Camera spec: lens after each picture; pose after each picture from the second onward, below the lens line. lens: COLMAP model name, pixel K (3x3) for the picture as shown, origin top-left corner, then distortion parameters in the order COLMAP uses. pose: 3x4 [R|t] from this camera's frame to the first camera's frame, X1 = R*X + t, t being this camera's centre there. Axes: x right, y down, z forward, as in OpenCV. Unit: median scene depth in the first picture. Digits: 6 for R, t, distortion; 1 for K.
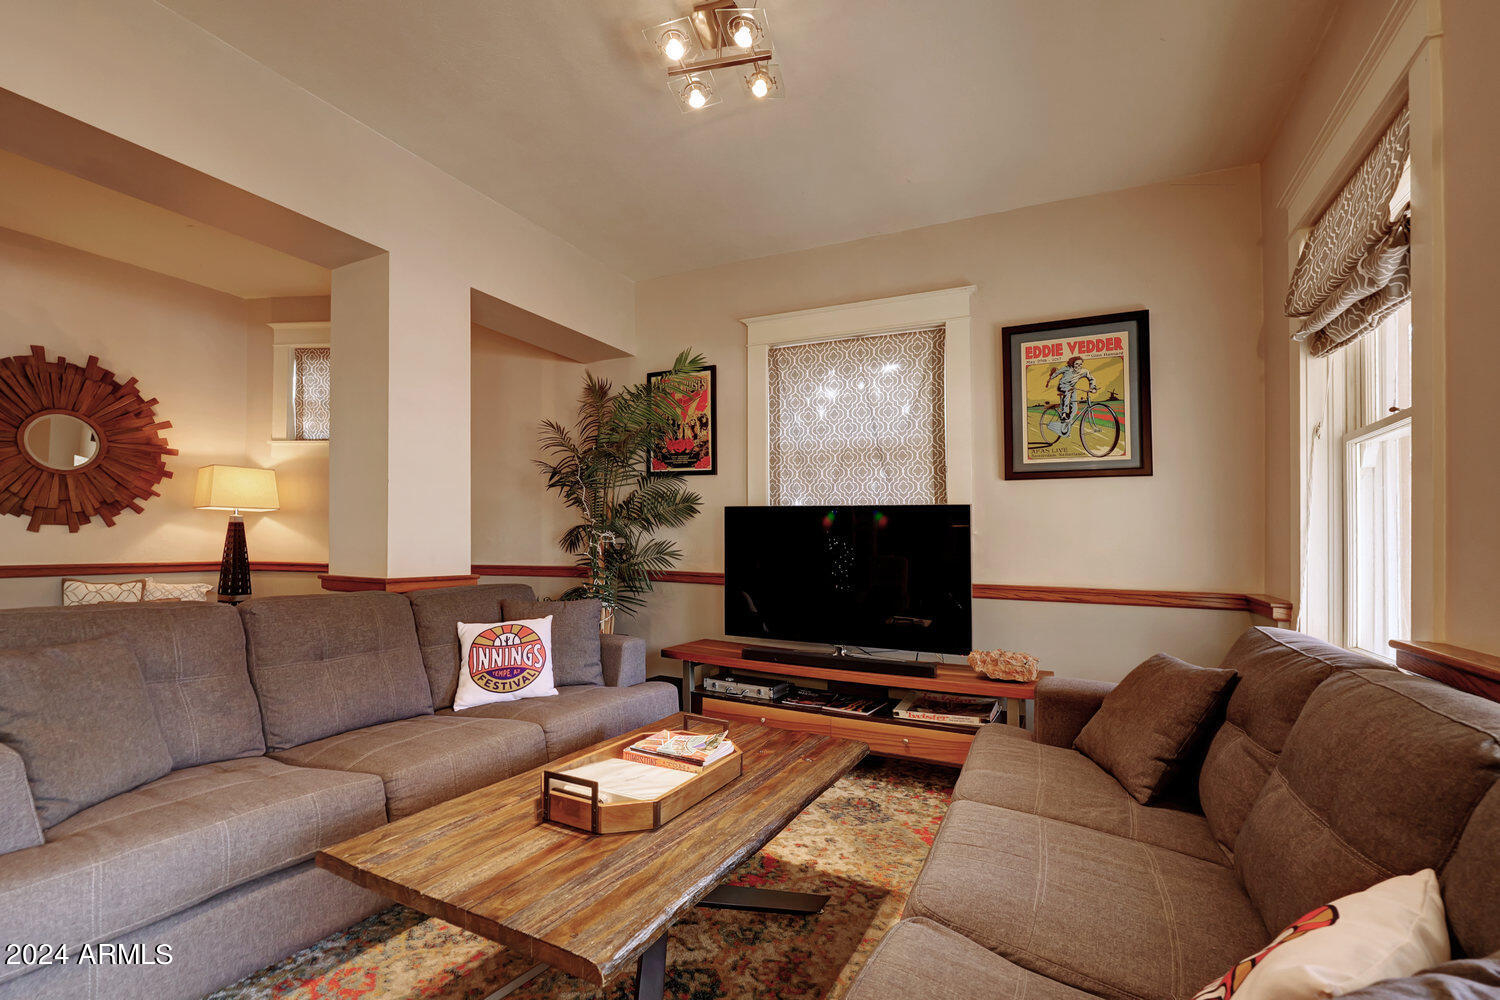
lens RADIAL K [[652.1, 0, 745.1], [0, 652.1, 516.5], [0, 0, 1]] dist [-0.000736, 0.000242]
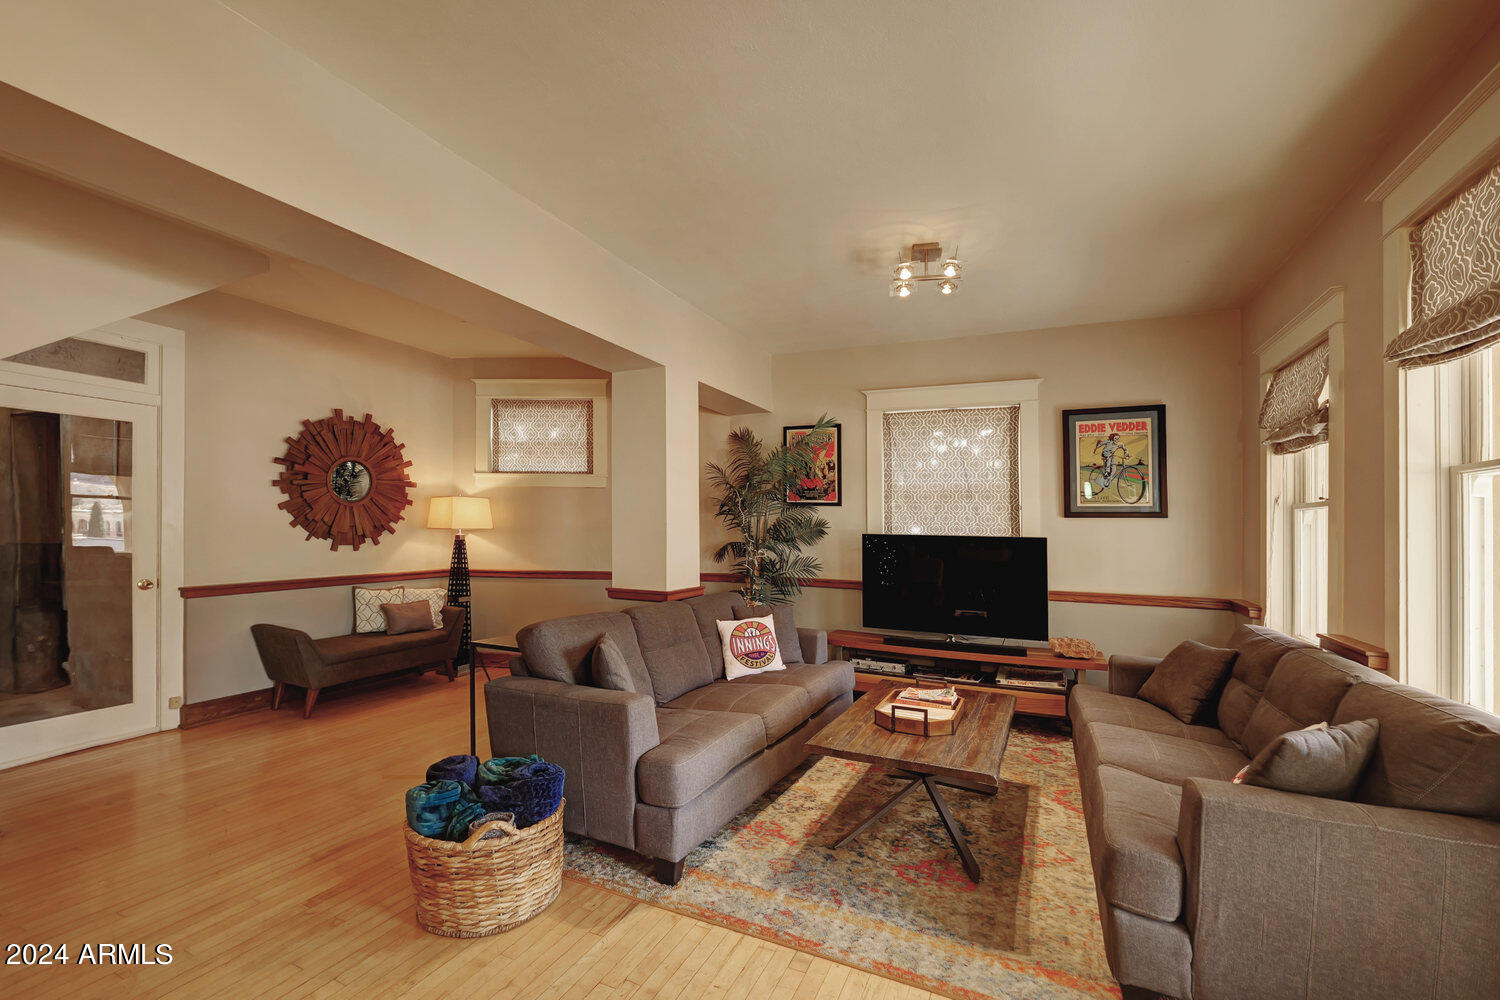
lens RADIAL K [[650.5, 0, 750.0], [0, 650.5, 500.0], [0, 0, 1]] dist [0.001343, -0.000193]
pose [[0.998683, 0.004620, 0.051104, -0.369685], [-0.004590, 0.999989, -0.000691, -0.092597], [-0.051107, 0.000455, 0.998693, -0.394820]]
